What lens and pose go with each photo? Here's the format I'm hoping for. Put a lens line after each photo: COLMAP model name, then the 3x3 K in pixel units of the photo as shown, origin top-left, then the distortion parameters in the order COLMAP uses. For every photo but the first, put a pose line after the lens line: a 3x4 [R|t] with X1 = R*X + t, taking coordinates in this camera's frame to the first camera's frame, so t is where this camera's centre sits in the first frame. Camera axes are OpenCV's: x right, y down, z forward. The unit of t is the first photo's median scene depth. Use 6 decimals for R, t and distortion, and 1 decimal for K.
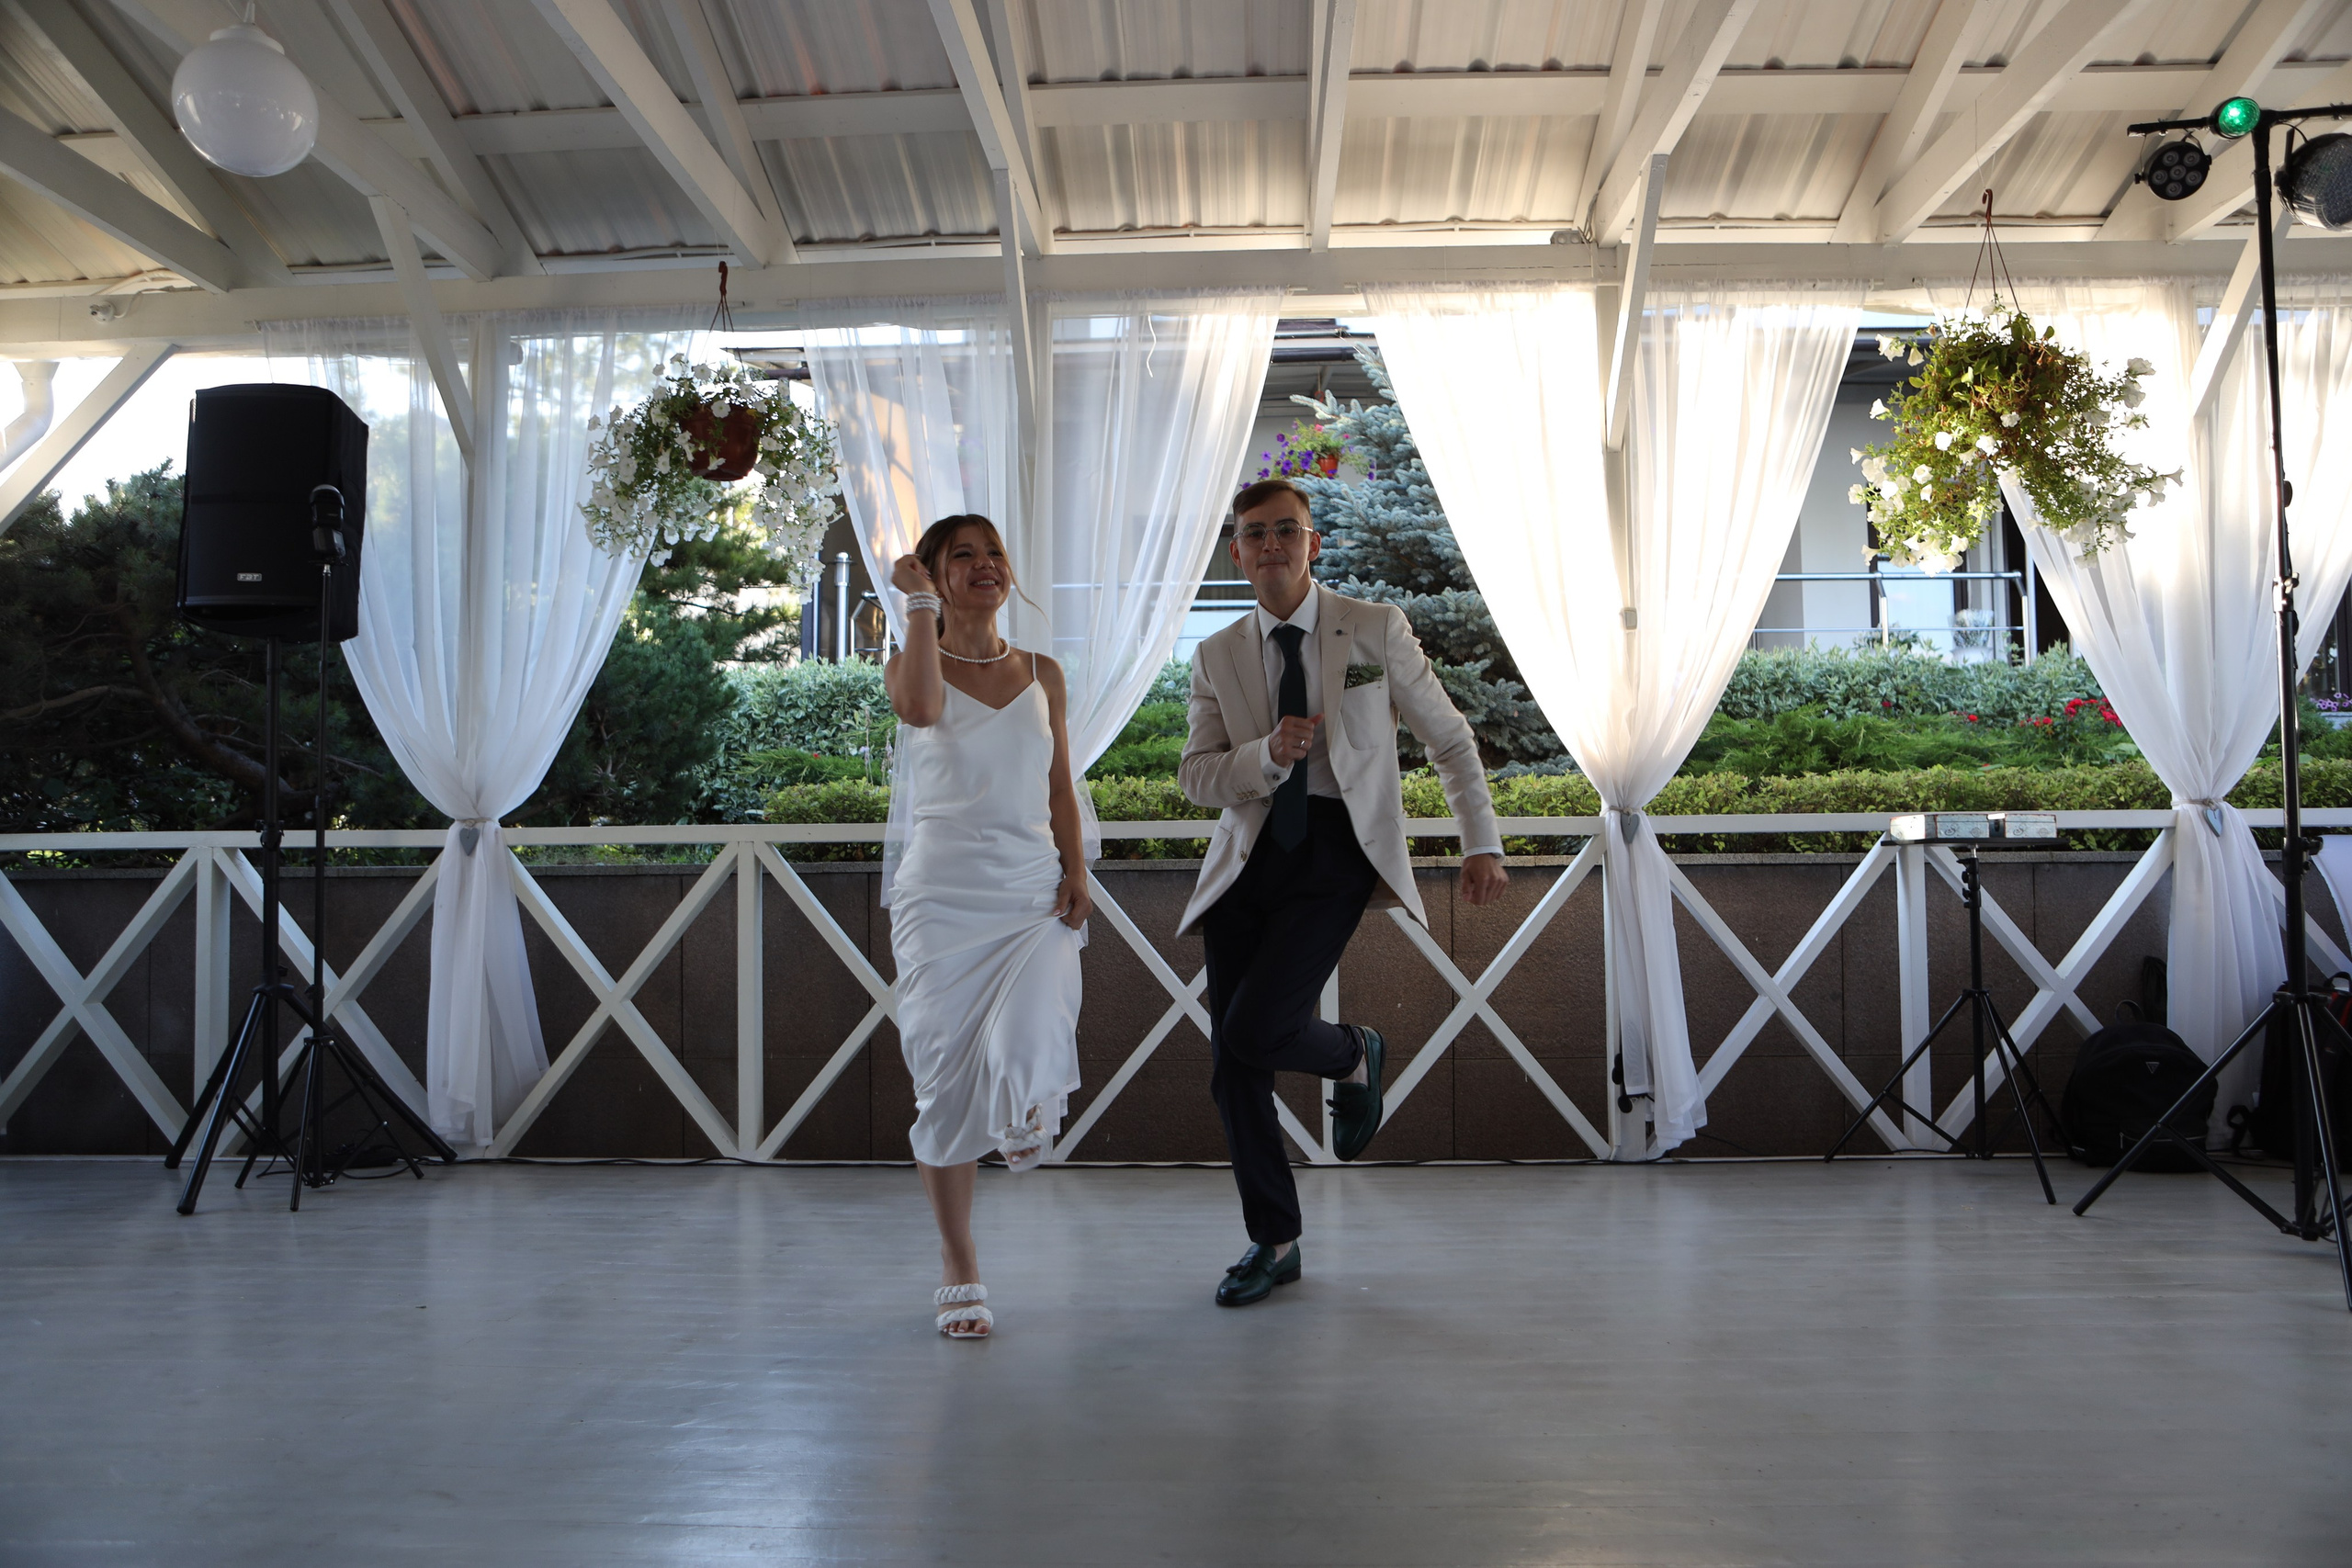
lens RADIAL K [[1617.7, 0, 1181.0], [0, 1617.7, 782.8], [0, 0, 1]] dist [-0.103879, 0.070209]
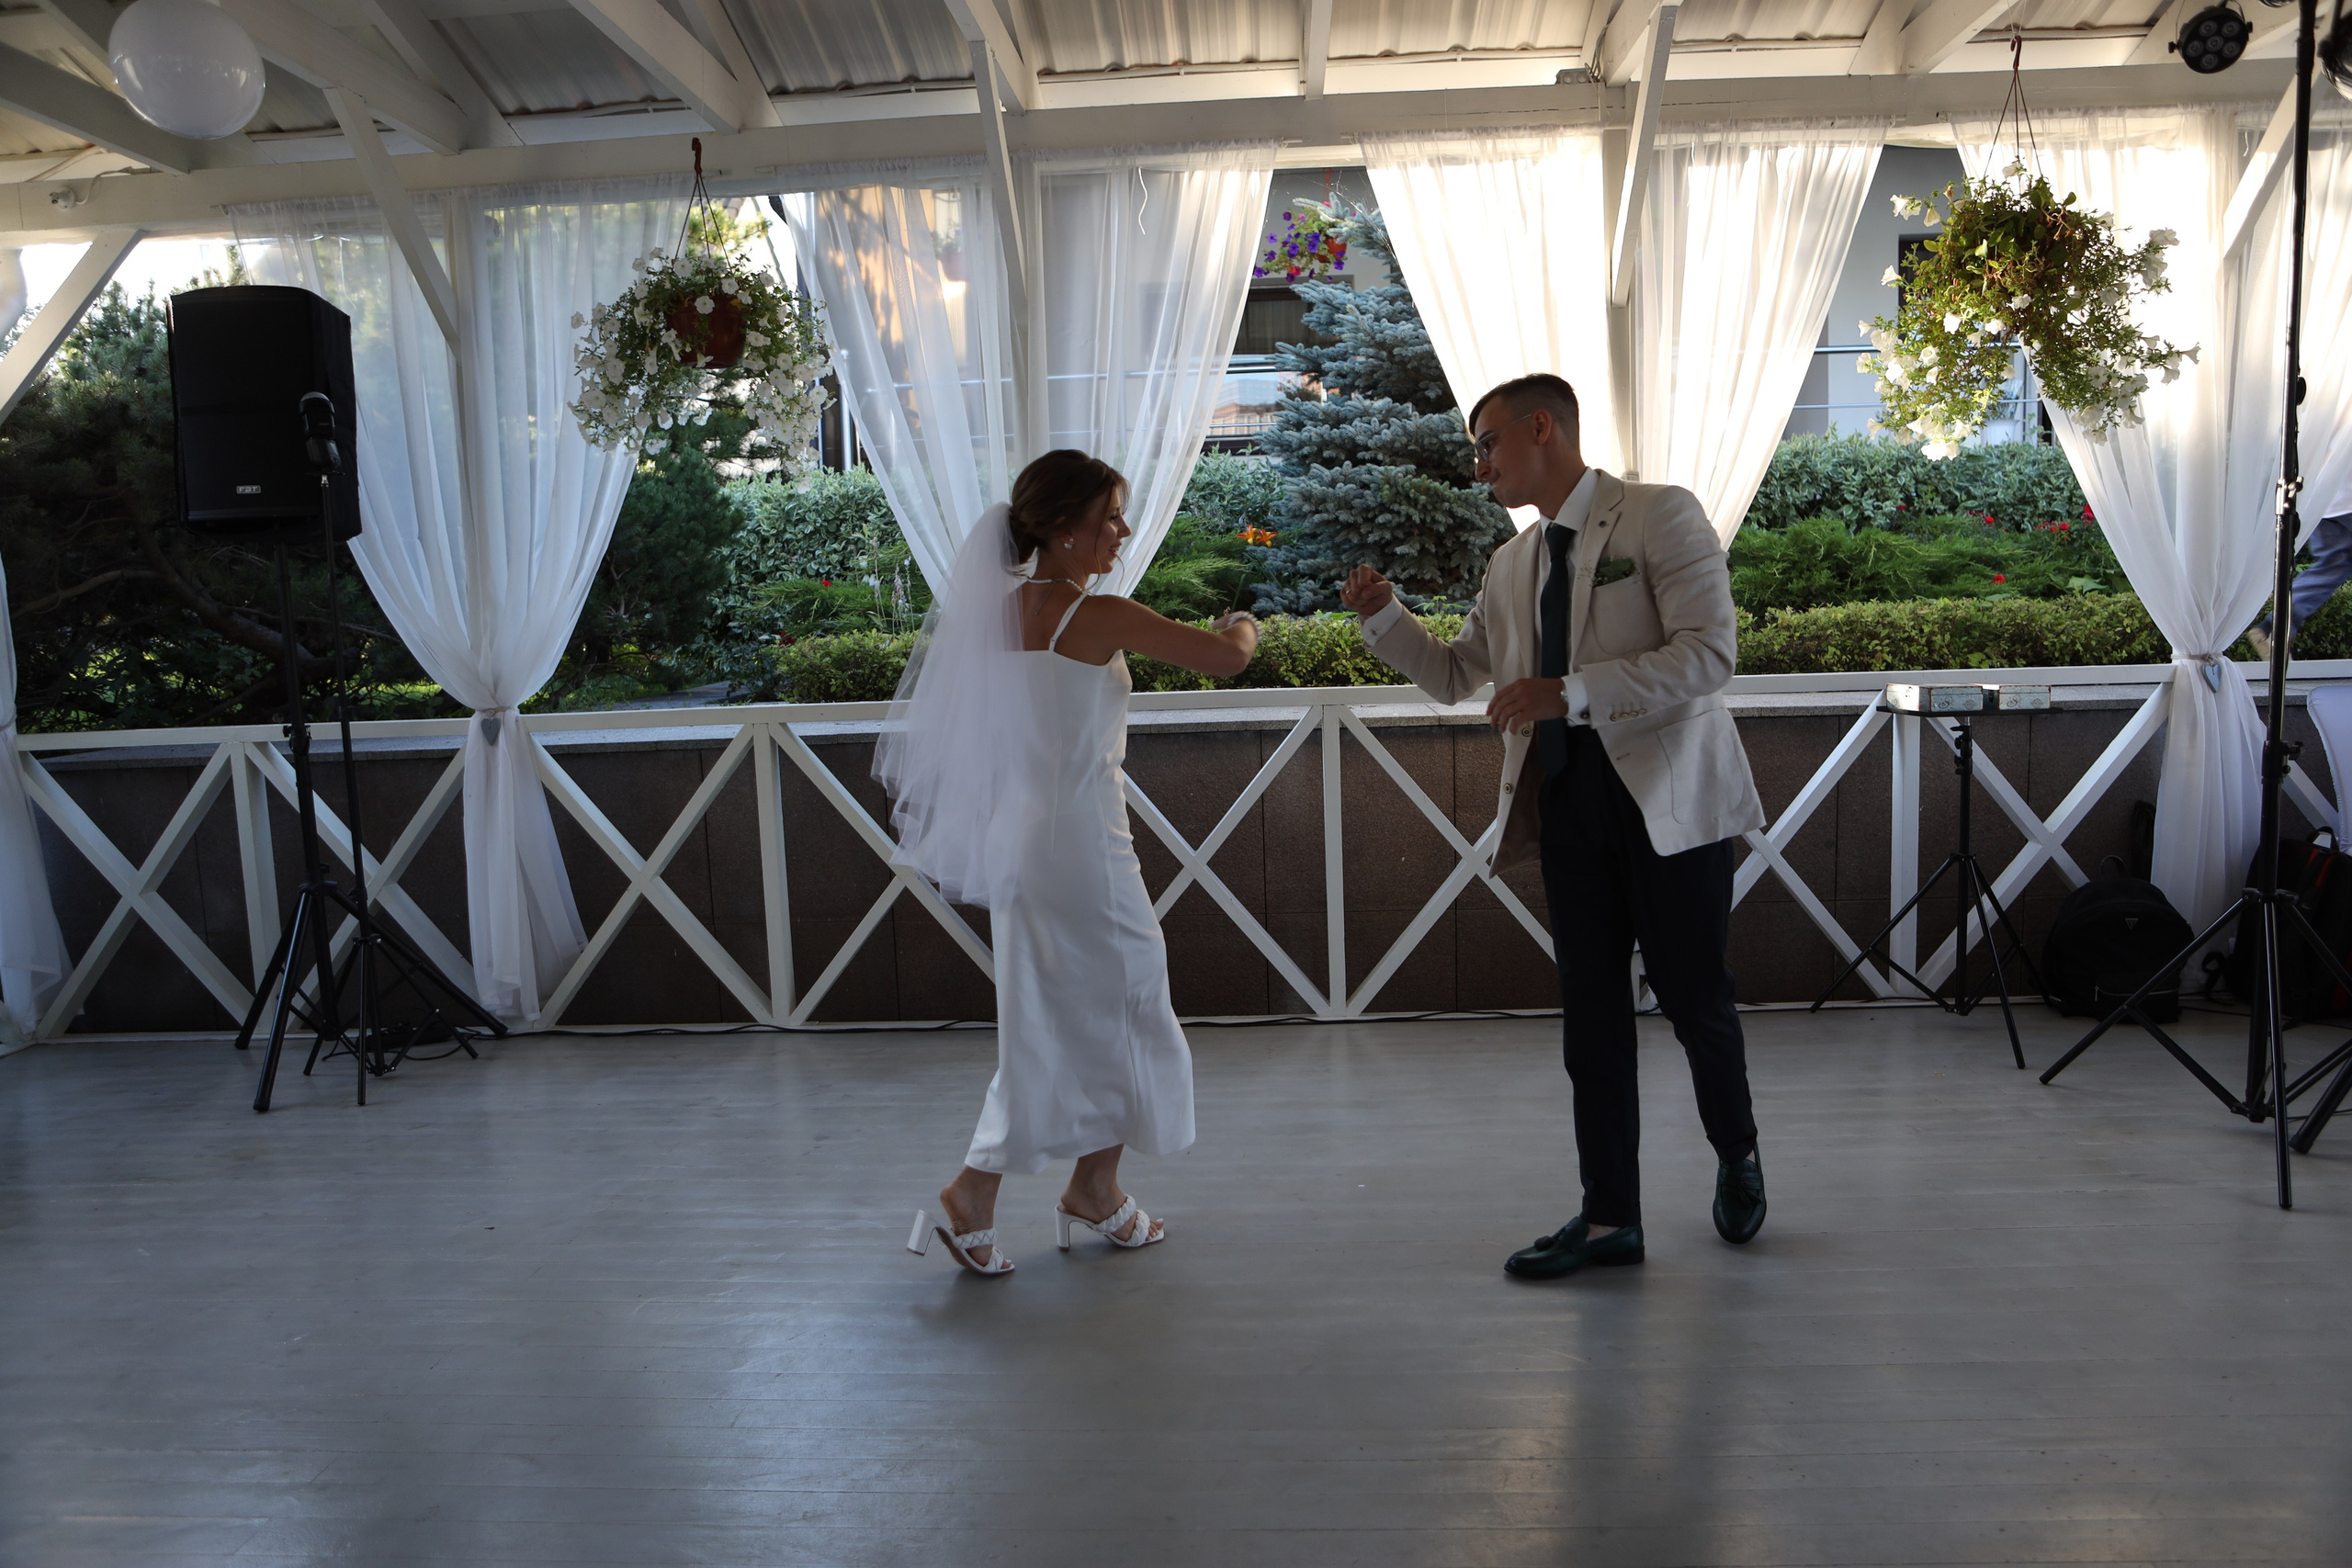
lens RADIAL K [[1617.7, 0, 1180.9], [0, 1617.7, 786.1], [0, 0, 1]] dist [-0.103879, 0.070209]
pose [[0.999554, -0.024751, -0.016726, 0.012398], [0.027232, 0.985136, 0.169601, -0.090163], [0.012279, -0.169981, 0.985371, -0.010278]]
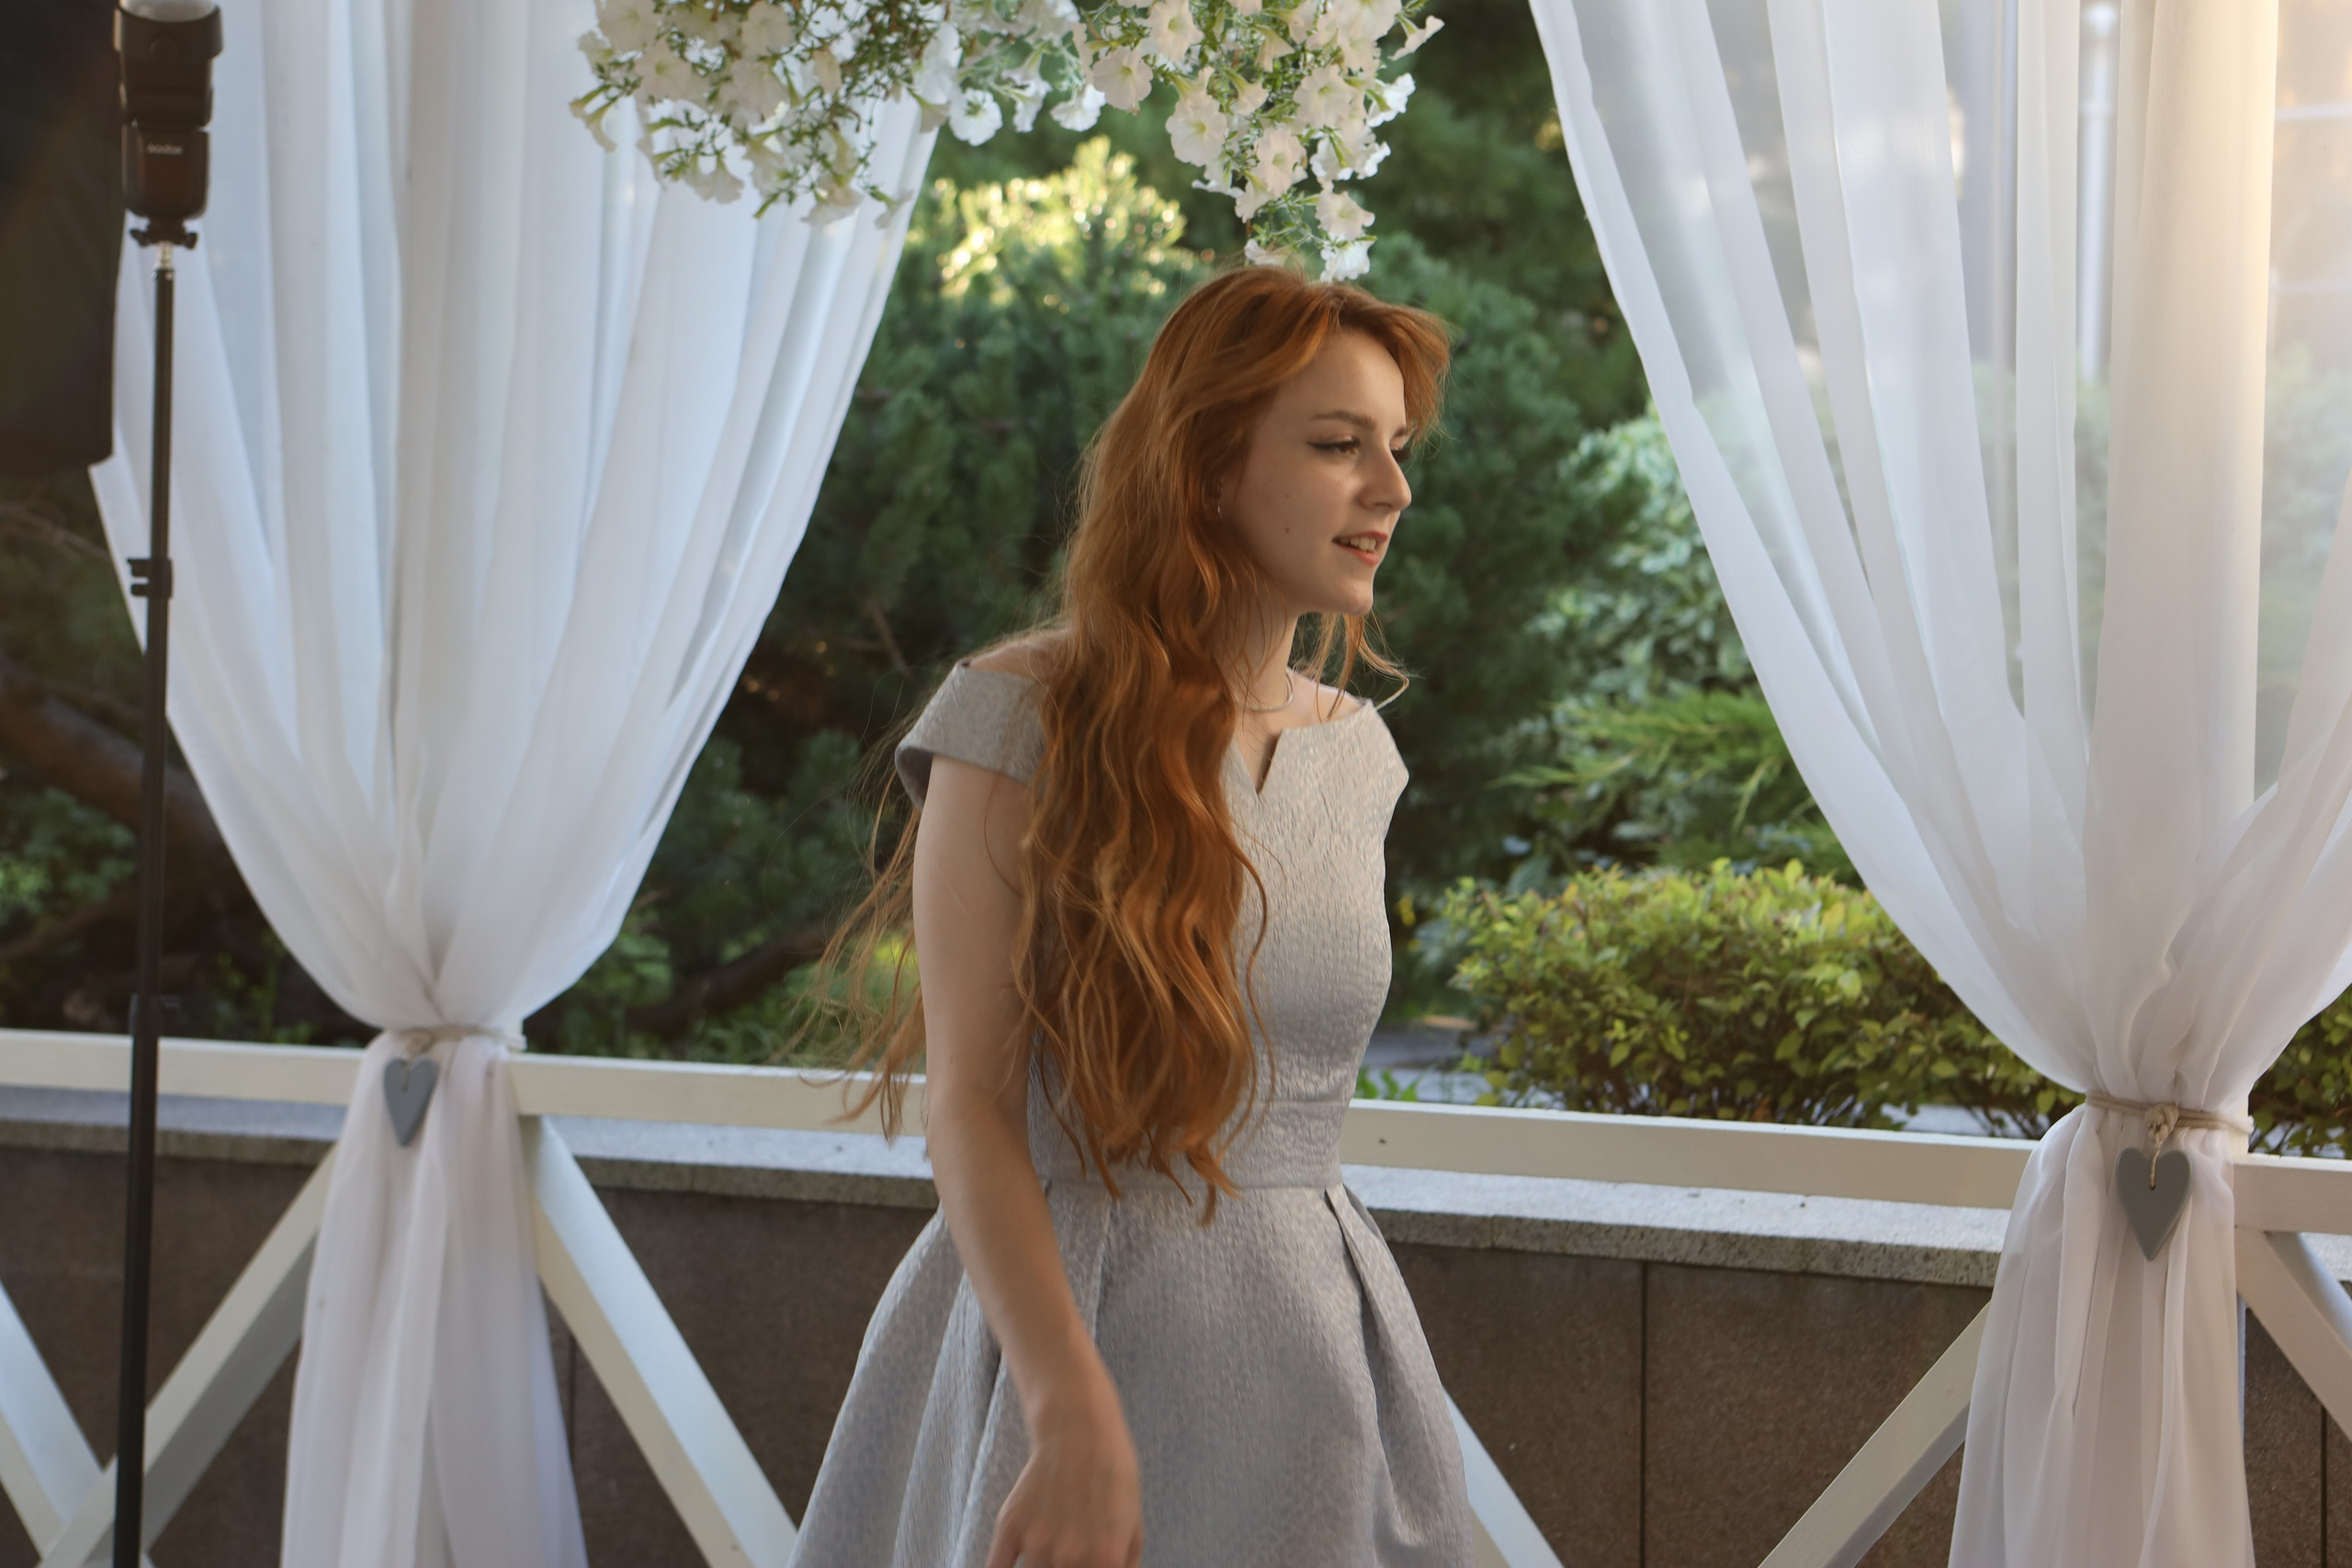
lens RADIAL K [[4475.4, 0, 1189.3], [0, 4475.4, 745.9], [0, 0, 1]] dist [0.214490, 0.000000]
pose [[0.884788, 0.020321, -0.465551, 0.110791], [-0.003152, 0.999287, 0.037627, -0.069090], [0.465984, -0.031824, 0.884221, 0.274975]]
